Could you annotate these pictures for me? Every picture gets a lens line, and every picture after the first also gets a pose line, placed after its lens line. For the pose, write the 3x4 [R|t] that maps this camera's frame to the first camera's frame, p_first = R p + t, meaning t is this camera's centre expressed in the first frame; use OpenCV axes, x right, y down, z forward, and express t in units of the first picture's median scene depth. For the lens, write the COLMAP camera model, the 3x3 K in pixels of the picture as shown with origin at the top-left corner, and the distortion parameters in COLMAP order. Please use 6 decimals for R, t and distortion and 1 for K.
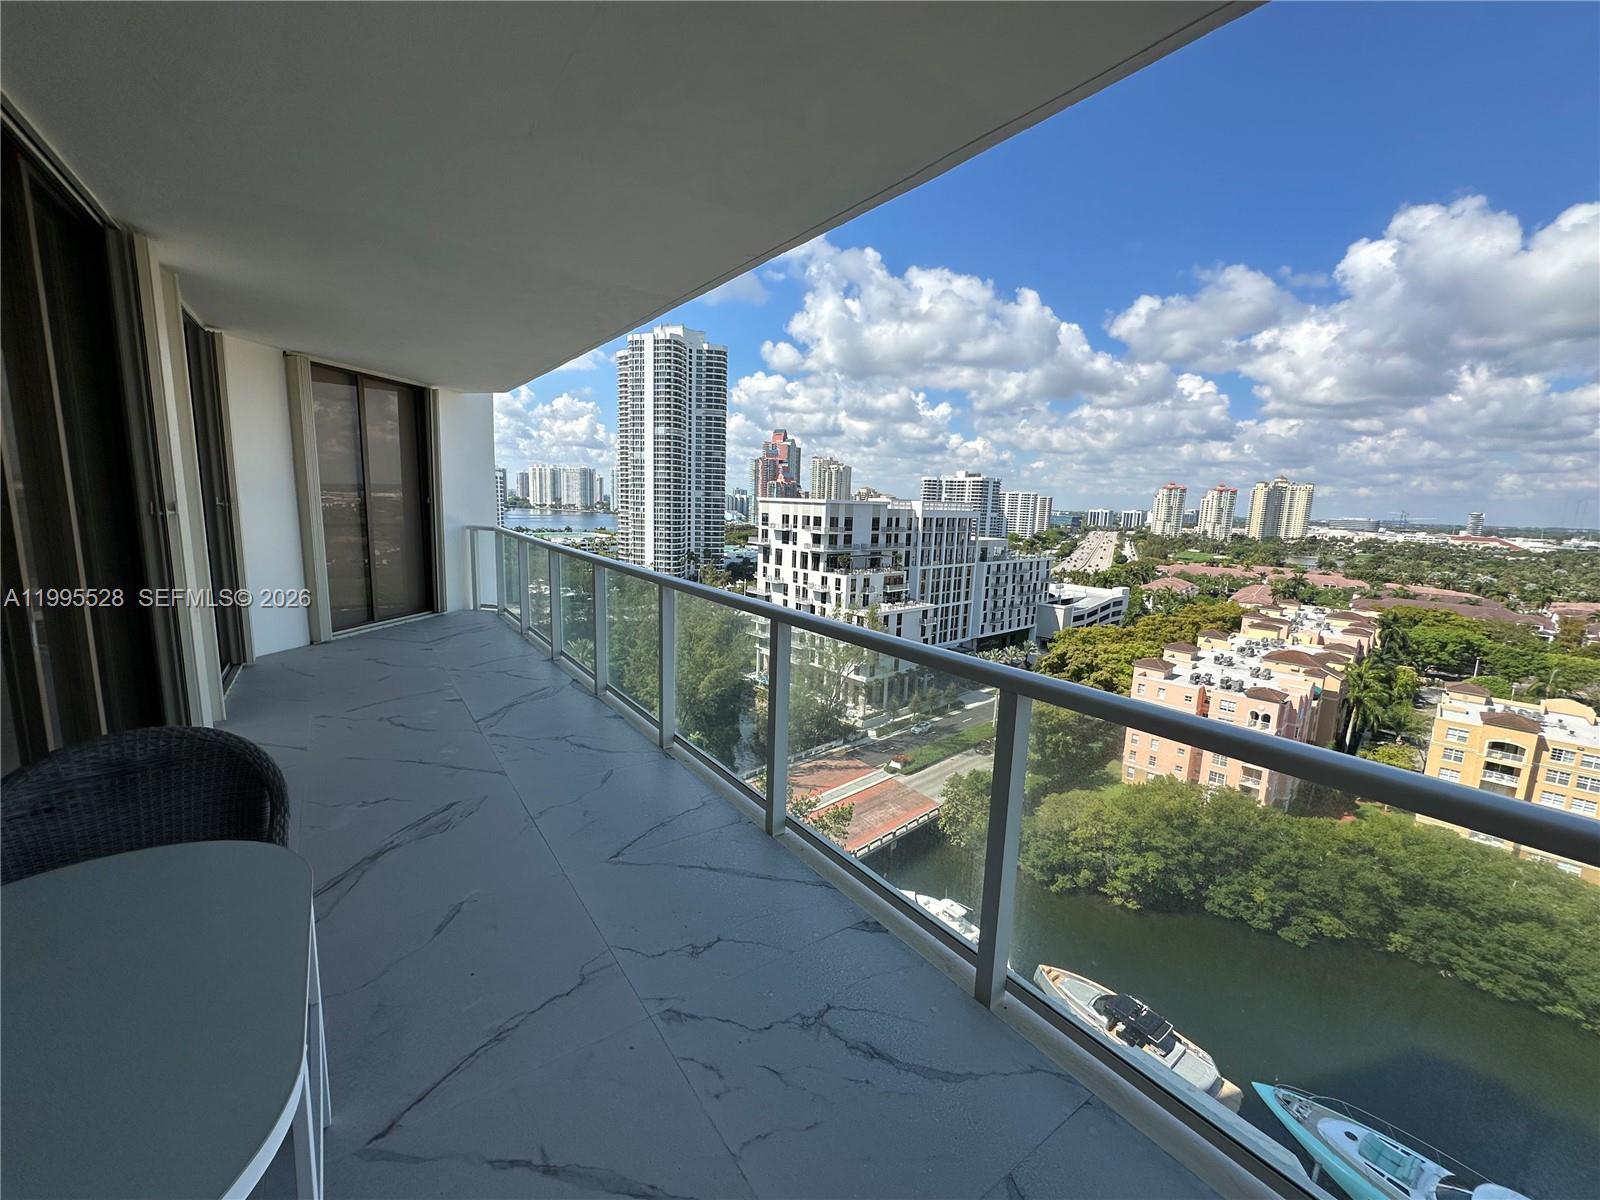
lens RADIAL K [[637.4, 0, 800.0], [0, 637.4, 600.0], [0, 0, 1]] dist [-0.002462, 0.000497]
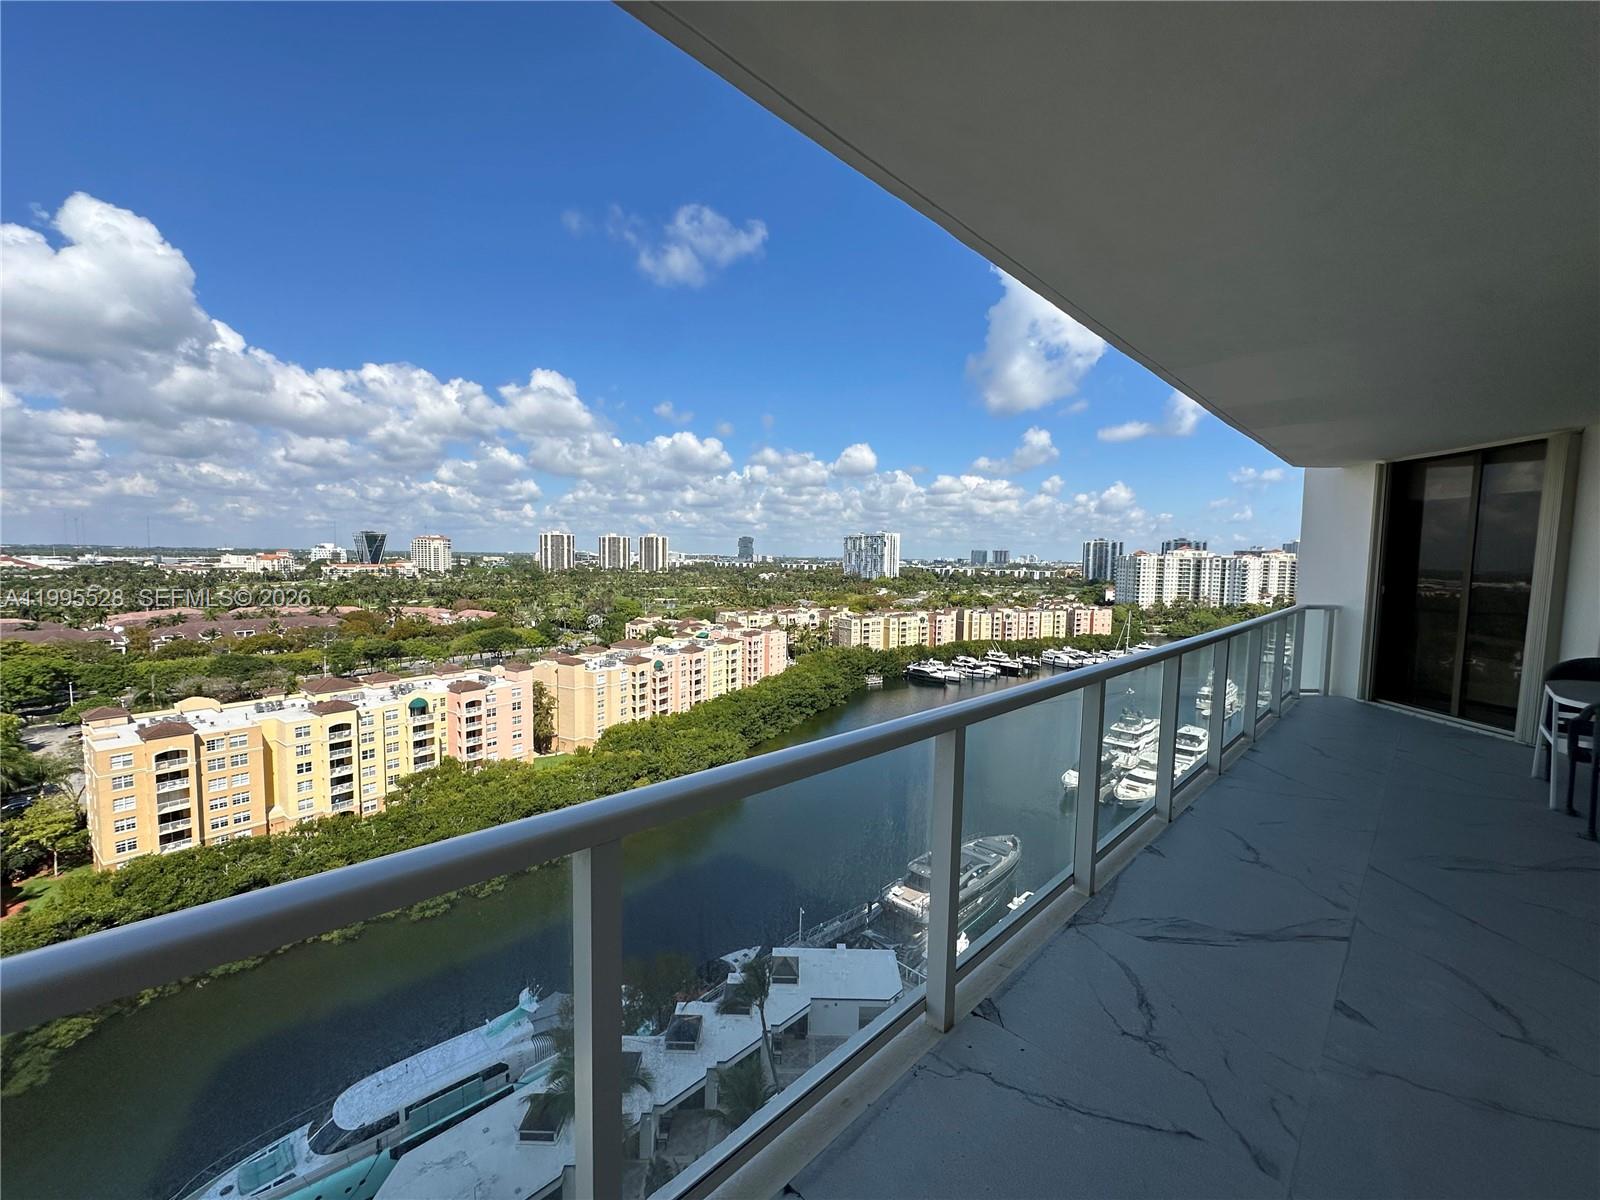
lens RADIAL K [[639.5, 0, 800.0], [0, 639.5, 600.0], [0, 0, 1]] dist [-0.001972, 0.000000]
pose [[-0.158248, -0.105948, 0.981699, -0.057467], [0.131652, 0.983086, 0.127320, -0.016222], [-0.978583, 0.149391, -0.141623, 0.089955]]
